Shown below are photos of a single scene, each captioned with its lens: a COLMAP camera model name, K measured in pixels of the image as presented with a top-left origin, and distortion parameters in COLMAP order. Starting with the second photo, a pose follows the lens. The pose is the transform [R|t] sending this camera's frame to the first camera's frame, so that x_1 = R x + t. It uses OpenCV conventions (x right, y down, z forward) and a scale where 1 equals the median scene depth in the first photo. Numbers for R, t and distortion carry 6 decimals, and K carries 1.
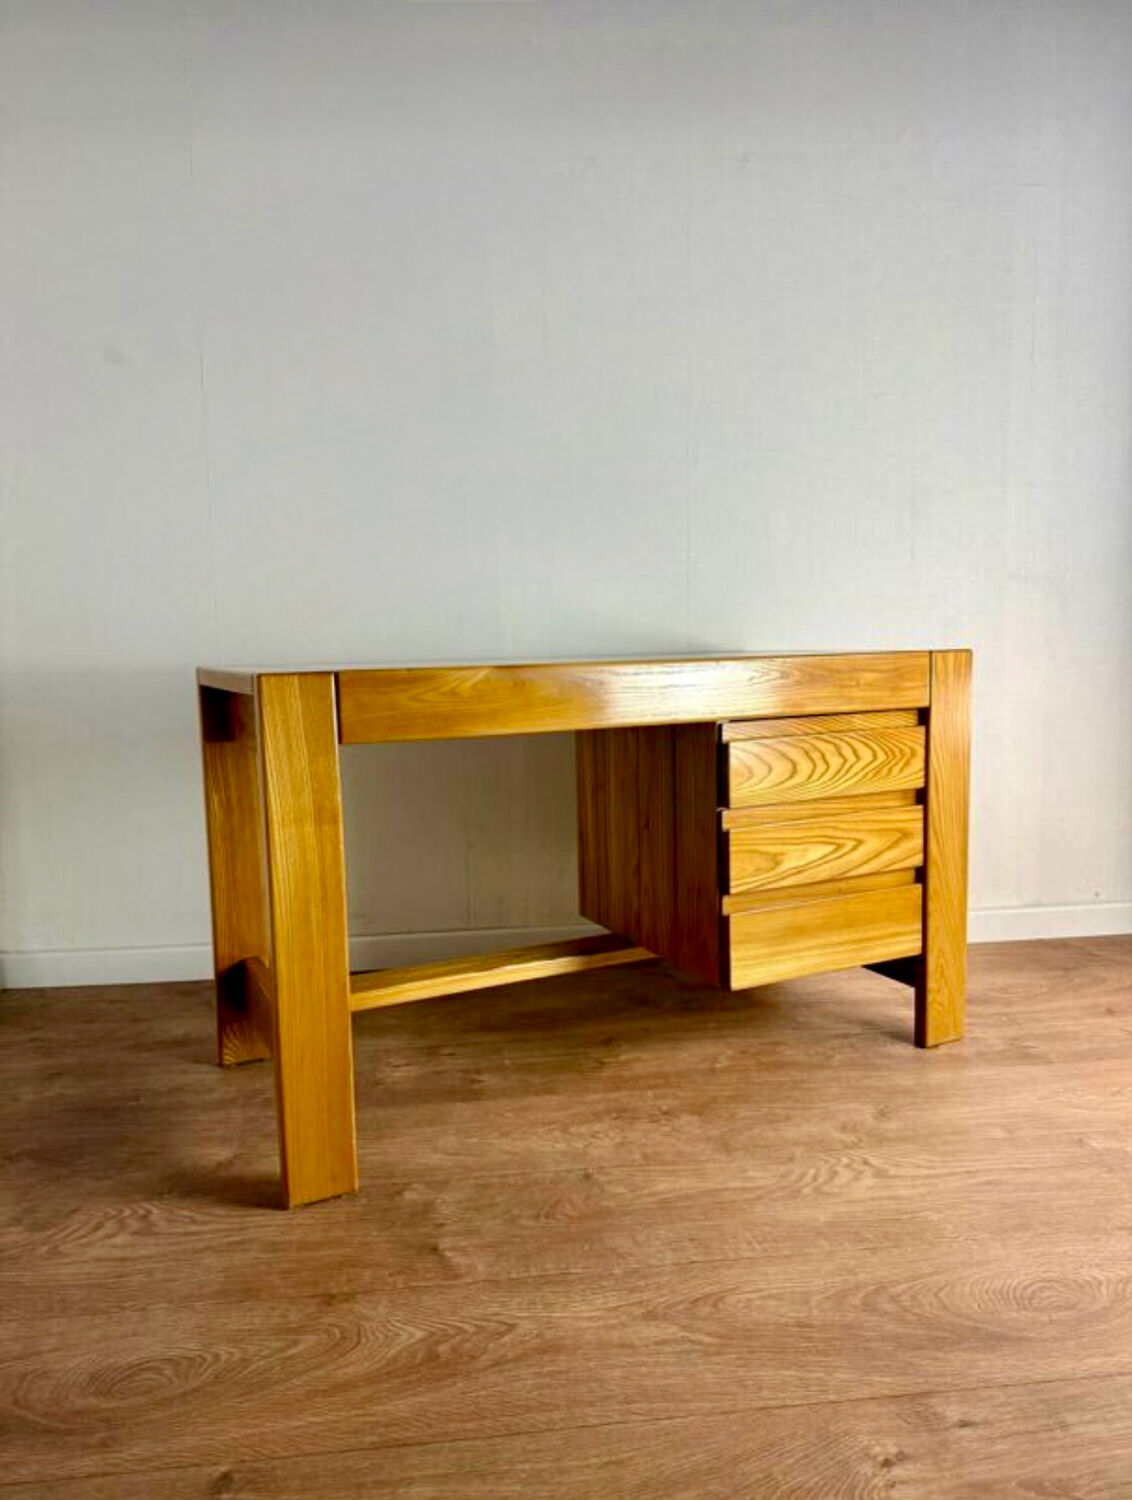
lens RADIAL K [[1053.6, 0, 560.6], [0, 1053.6, 751.1], [0, 0, 1]] dist [0.009414, -0.007405]
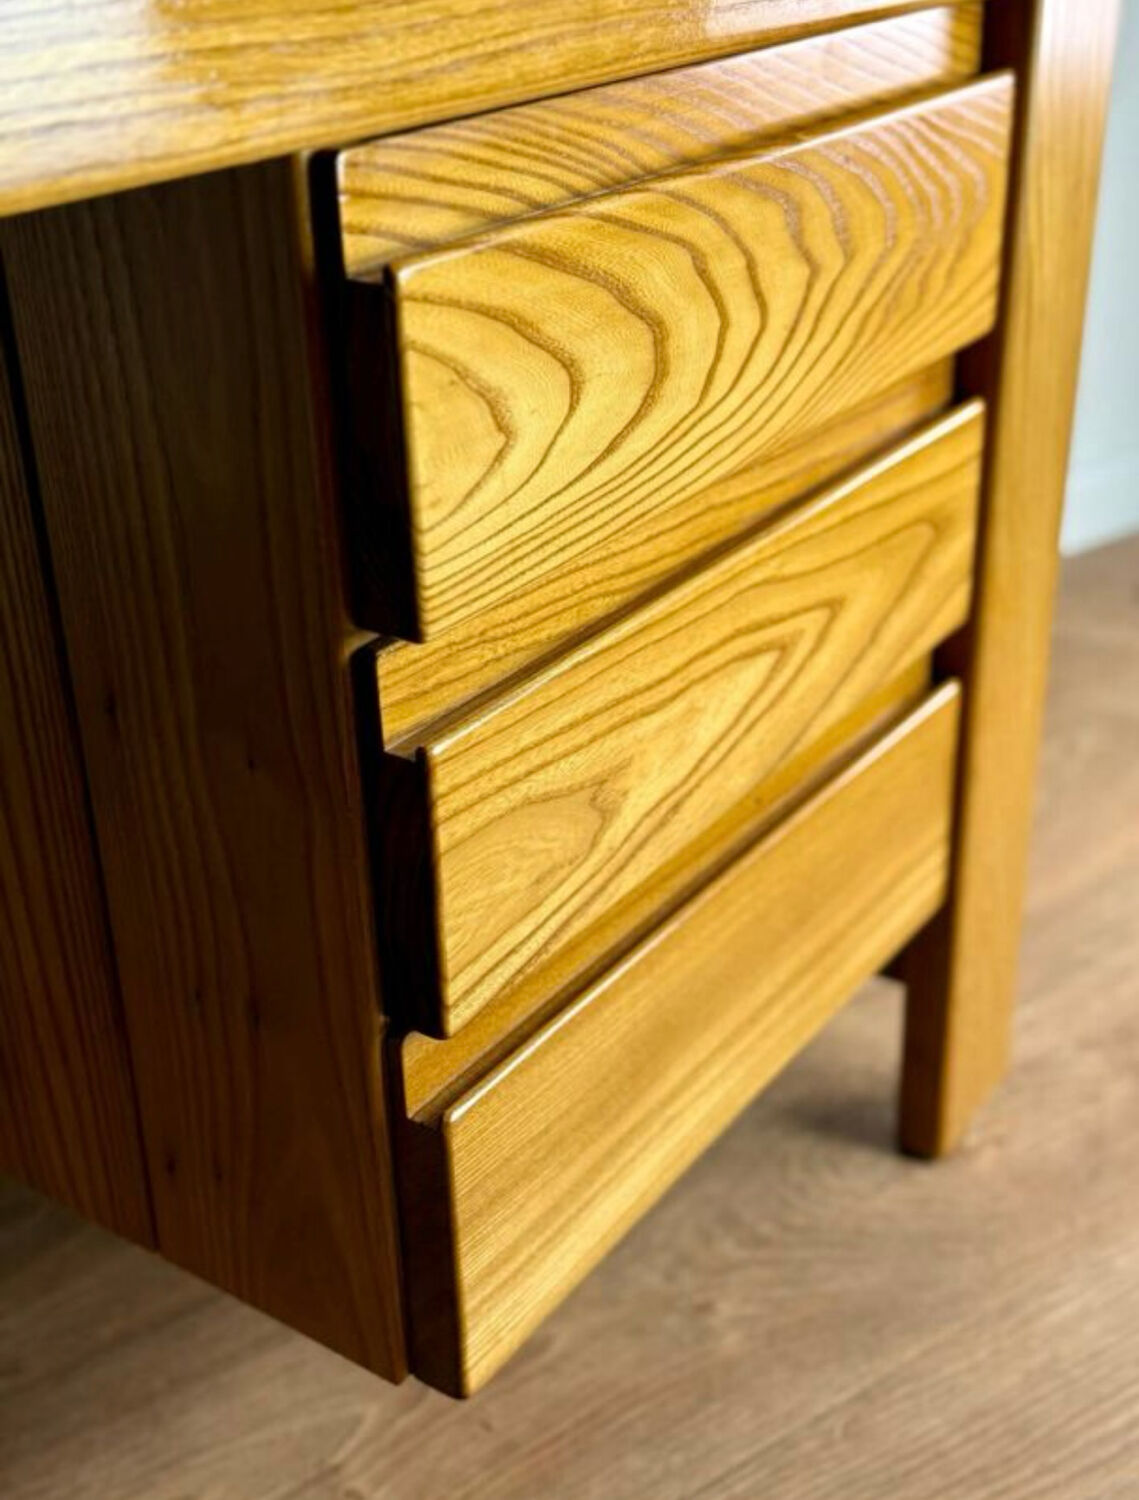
lens RADIAL K [[1852.1, 0, 568.3], [0, 1852.1, 785.5], [0, 0, 1]] dist [0.062520, -0.024315]
pose [[0.866055, -0.230633, 0.443572, 0.032970], [0.057772, 0.927461, 0.369431, -0.037912], [-0.496599, -0.294321, 0.816557, 0.691195]]
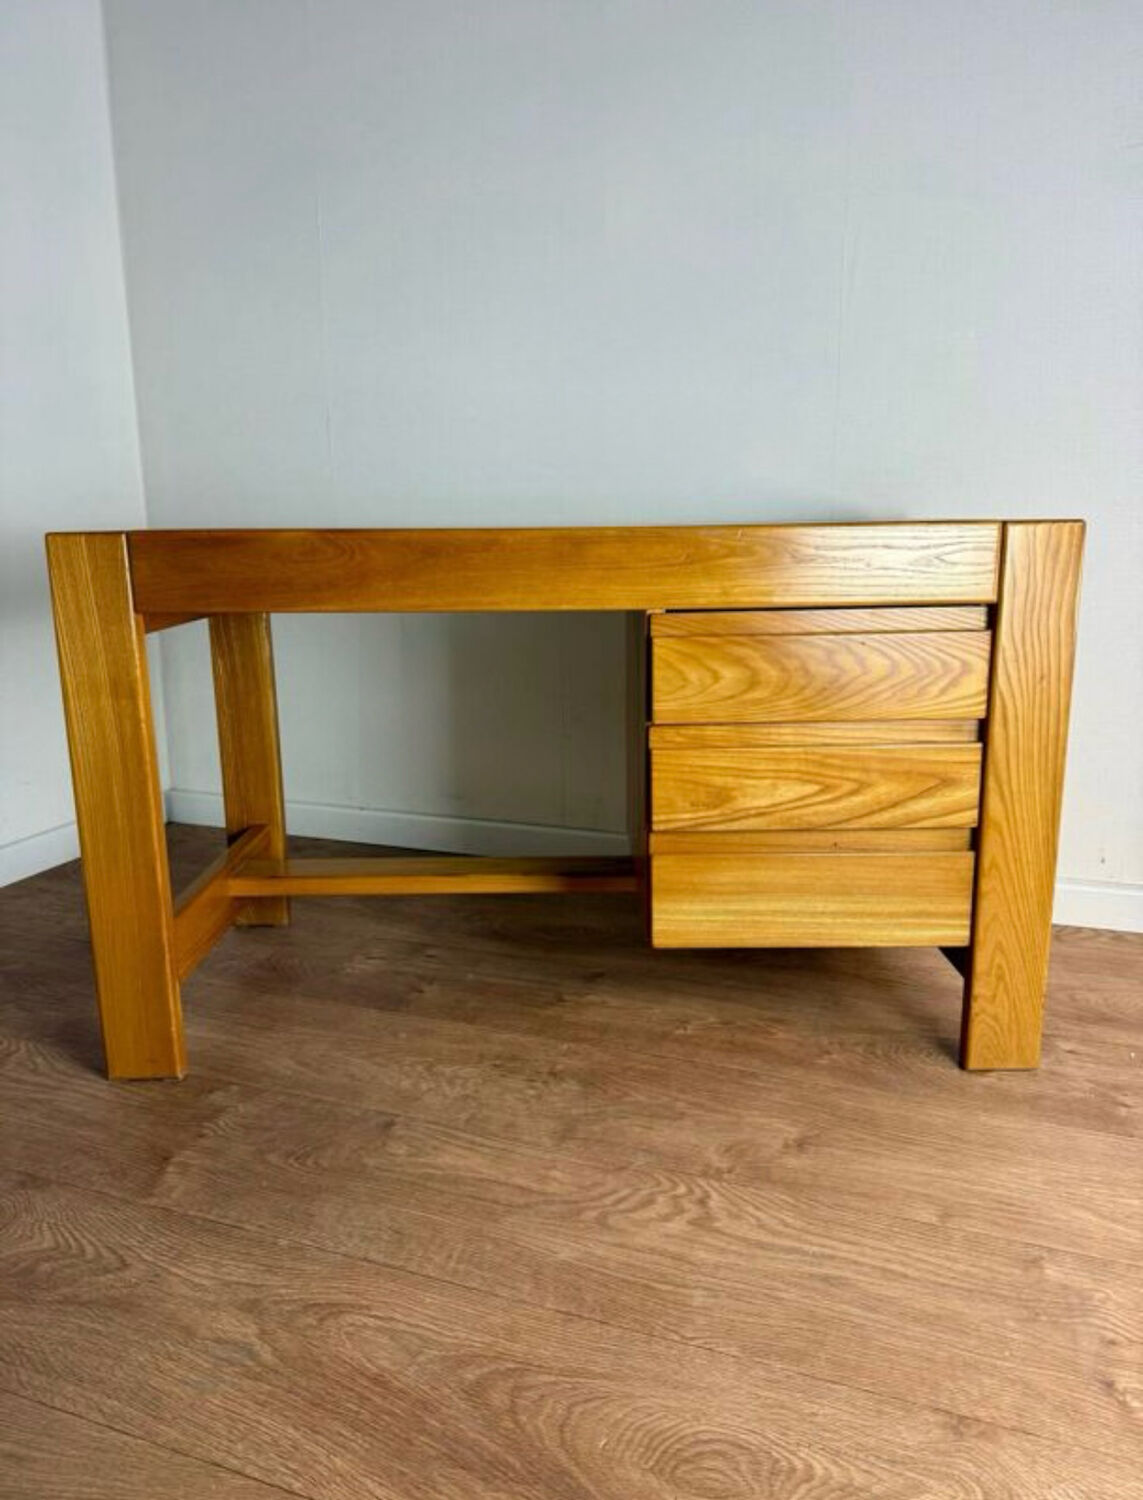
lens RADIAL K [[1053.7, 0, 565.1], [0, 1053.7, 752.6], [0, 0, 1]] dist [0.040388, -0.049330]
pose [[0.897349, 0.105853, -0.428440, 0.423044], [-0.054307, 0.989916, 0.130832, -0.021498], [0.437969, -0.094135, 0.894048, 0.259454]]
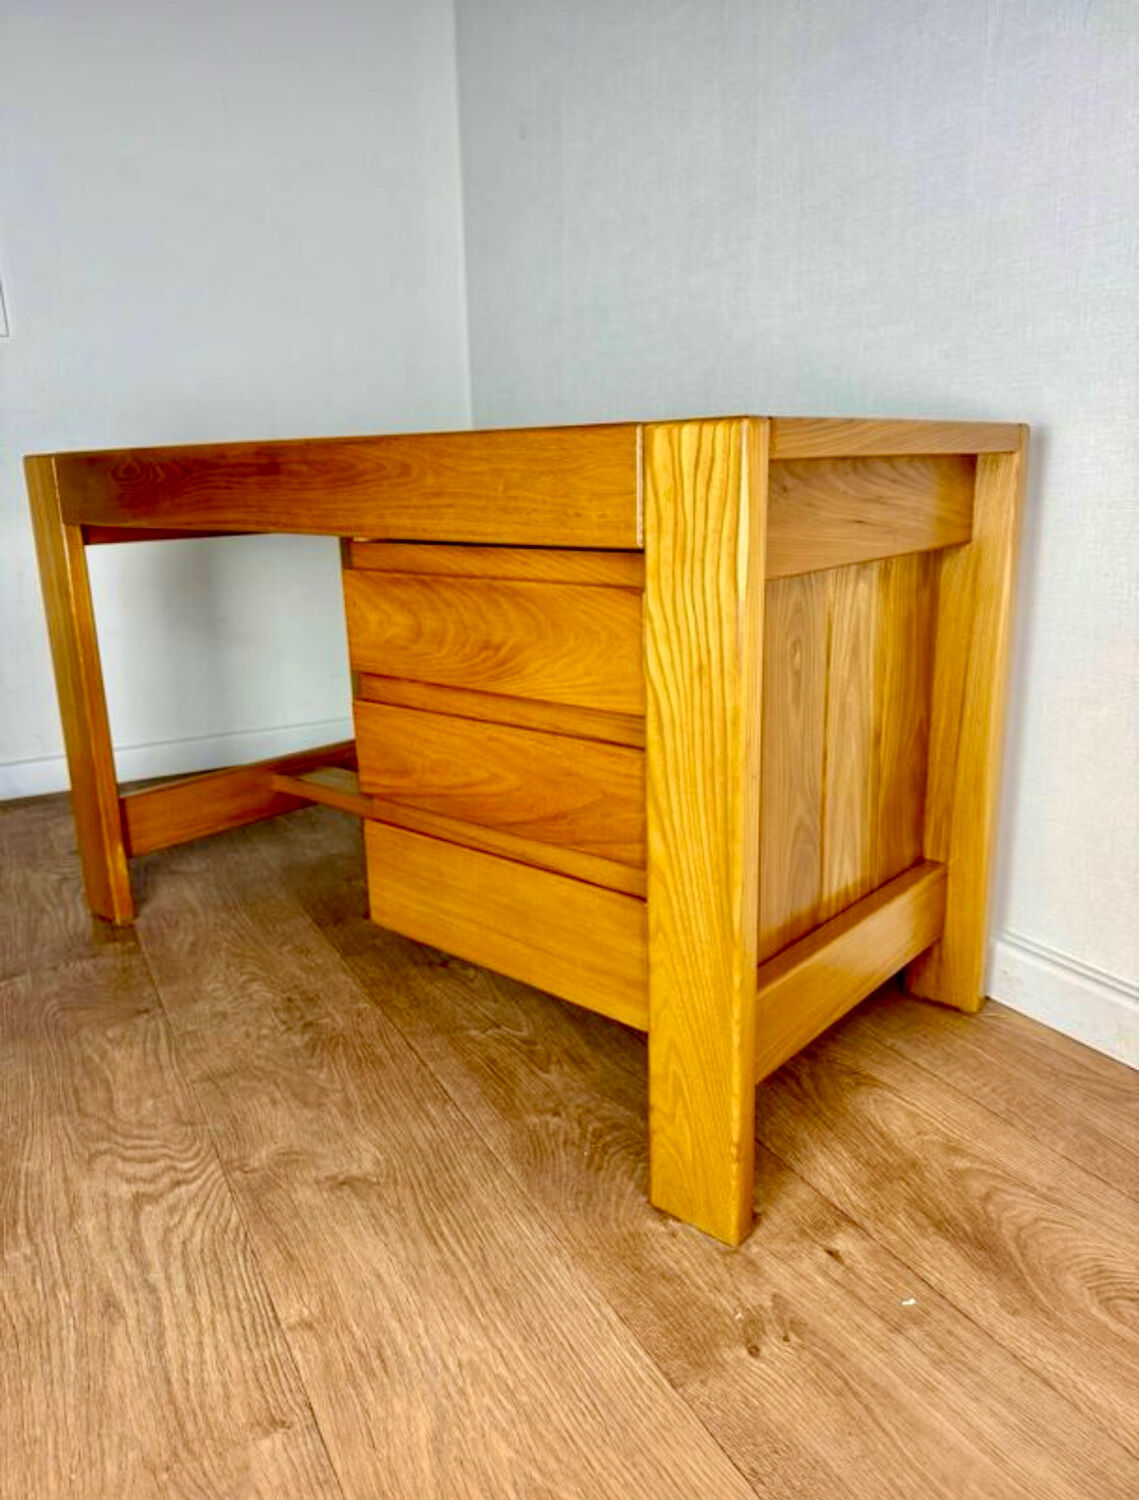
lens RADIAL K [[1069.2, 0, 570.9], [0, 1069.2, 746.1], [0, 0, 1]] dist [0.009751, -0.003460]
pose [[0.389921, 0.244621, -0.887762, 0.815416], [-0.080452, 0.969433, 0.231790, -0.066492], [0.917327, -0.018958, 0.397683, 0.822424]]
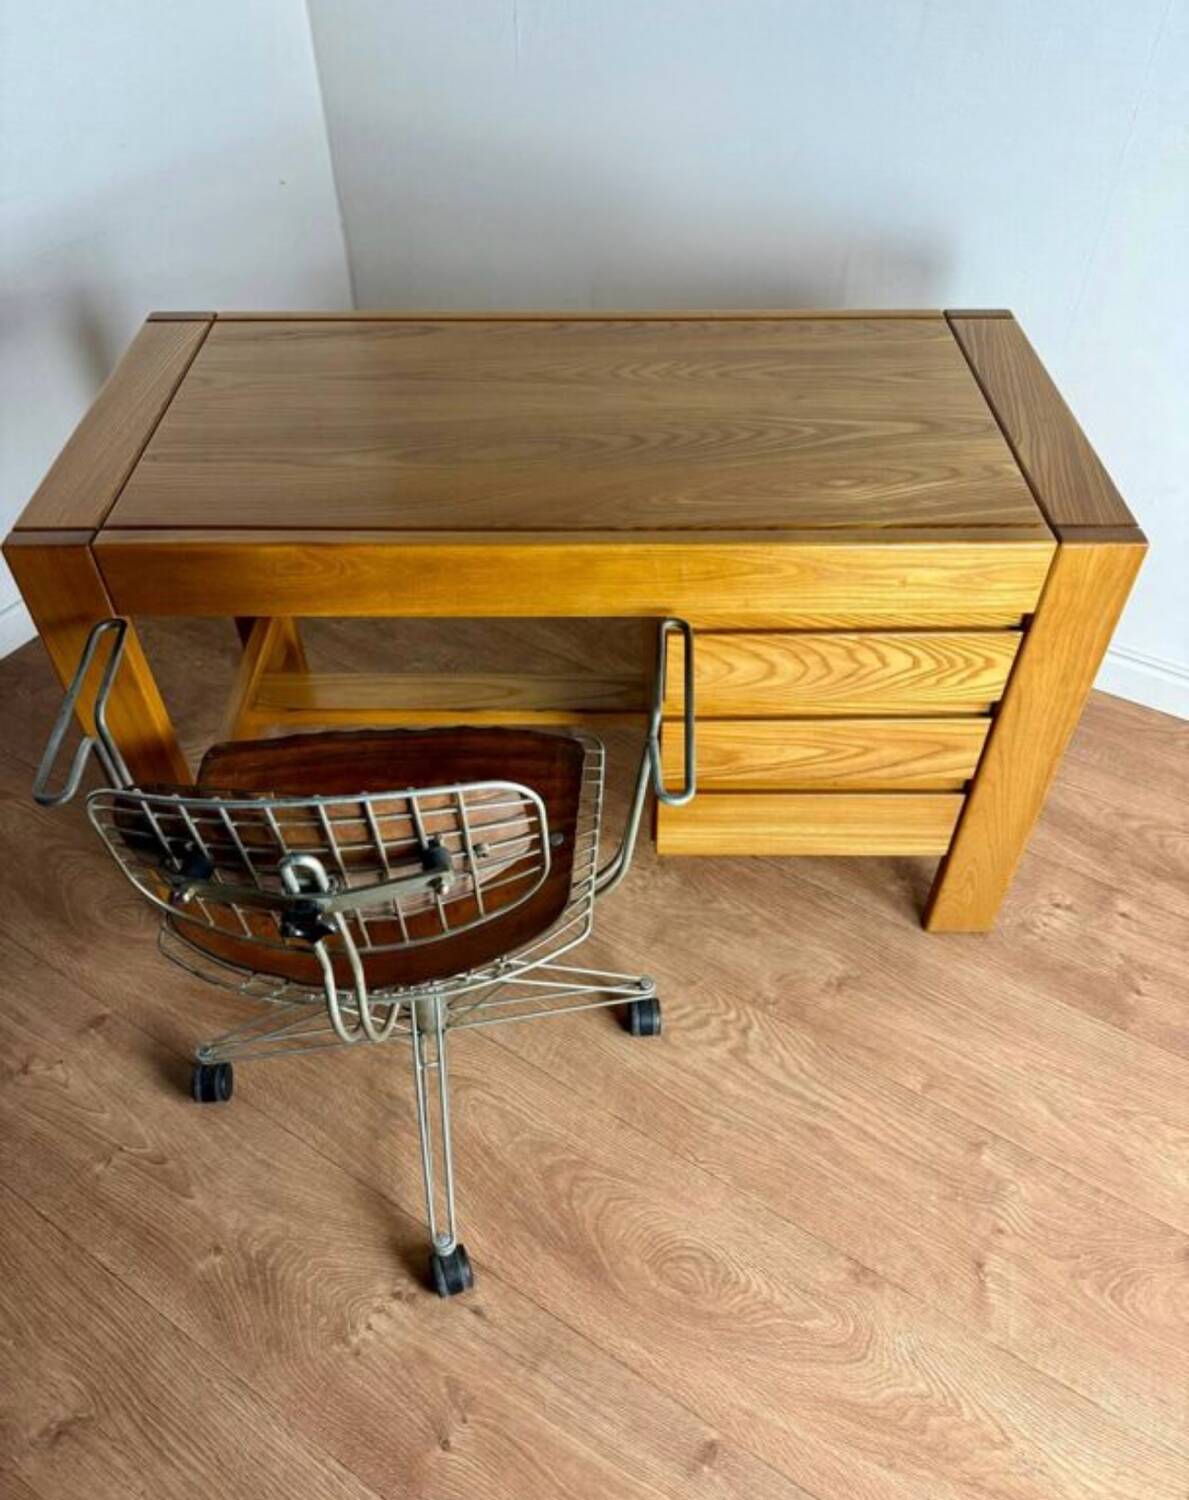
lens RADIAL K [[1115.4, 0, 590.2], [0, 1115.4, 726.5], [0, 0, 1]] dist [0.013650, 0.000974]
pose [[0.898254, 0.320780, -0.300398, 0.349213], [-0.060791, 0.767660, 0.637967, -0.432407], [0.435251, -0.554795, 0.709055, 0.372311]]
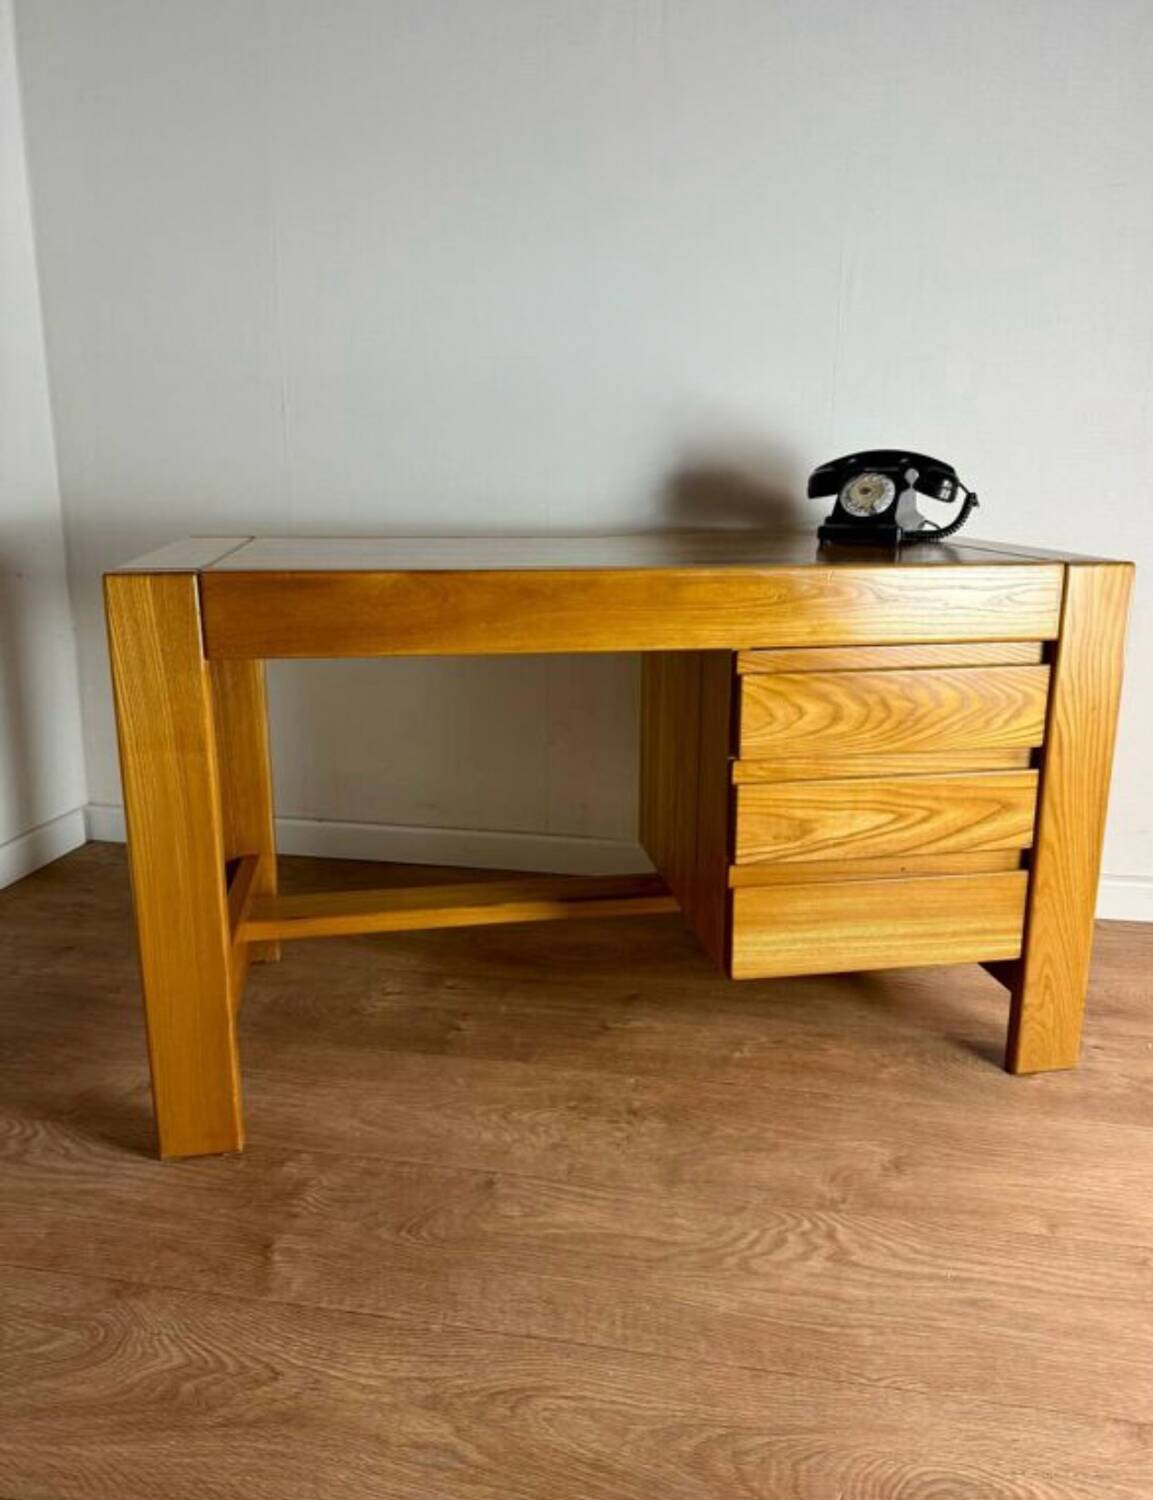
lens RADIAL K [[1108.5, 0, 590.1], [0, 1108.5, 725.2], [0, 0, 1]] dist [0.022489, -0.022971]
pose [[0.962206, 0.091072, -0.256644, 0.252819], [-0.056375, 0.988622, 0.139458, -0.076164], [0.266425, -0.119719, 0.956392, 0.178308]]
